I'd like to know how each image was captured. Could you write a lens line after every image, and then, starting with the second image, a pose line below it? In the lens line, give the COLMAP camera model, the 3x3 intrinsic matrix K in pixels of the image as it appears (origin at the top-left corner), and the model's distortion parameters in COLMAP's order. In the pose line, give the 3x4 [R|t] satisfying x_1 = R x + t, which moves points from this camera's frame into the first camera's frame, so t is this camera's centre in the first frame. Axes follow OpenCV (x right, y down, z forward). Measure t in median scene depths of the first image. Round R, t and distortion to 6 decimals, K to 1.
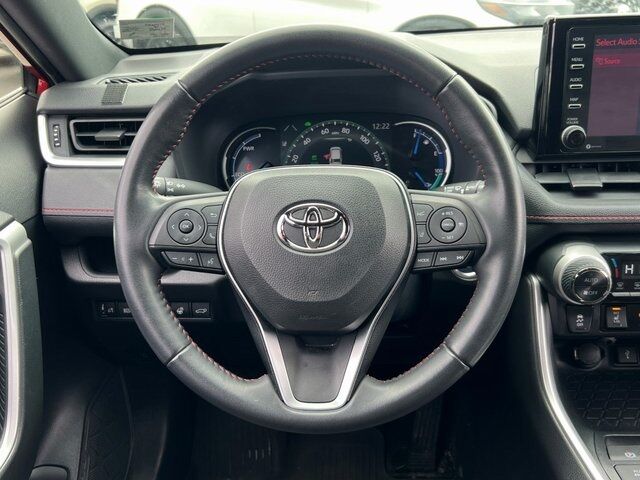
lens RADIAL K [[636.3, 0, 338.2], [0, 636.3, 249.9], [0, 0, 1]] dist [0.043983, 0.000000]
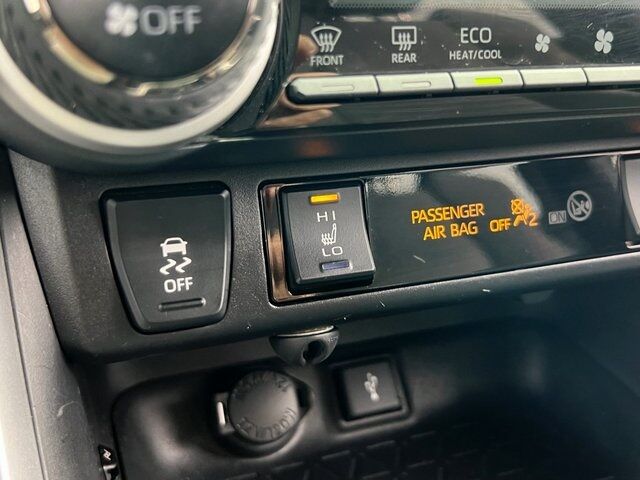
lens RADIAL K [[738.8, 0, 316.5], [0, 738.8, 243.2], [0, 0, 1]] dist [0.053705, 0.000000]
pose [[0.912529, -0.095888, 0.397614, 0.393726], [0.123372, 0.991382, -0.044059, 0.145154], [-0.389963, 0.089260, 0.916494, 0.923220]]
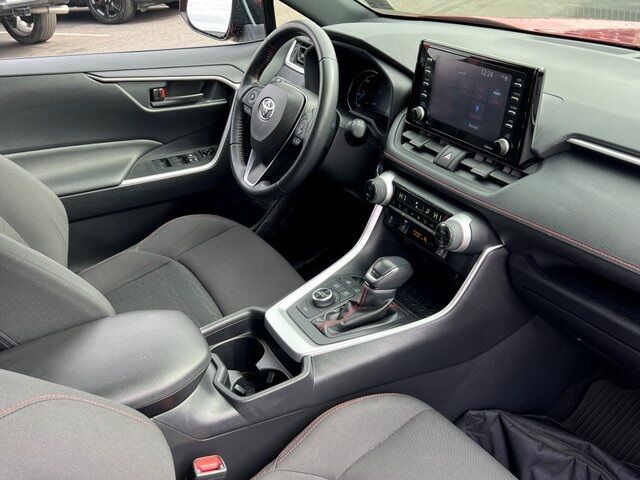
lens RADIAL K [[614.5, 0, 324.1], [0, 614.5, 239.6], [0, 0, 1]] dist [0.084255, 0.000000]
pose [[0.549170, 0.422997, -0.720754, 1.805040], [-0.343025, 0.900537, 0.267144, -0.265153], [0.762067, 0.100529, 0.639647, -0.212795]]
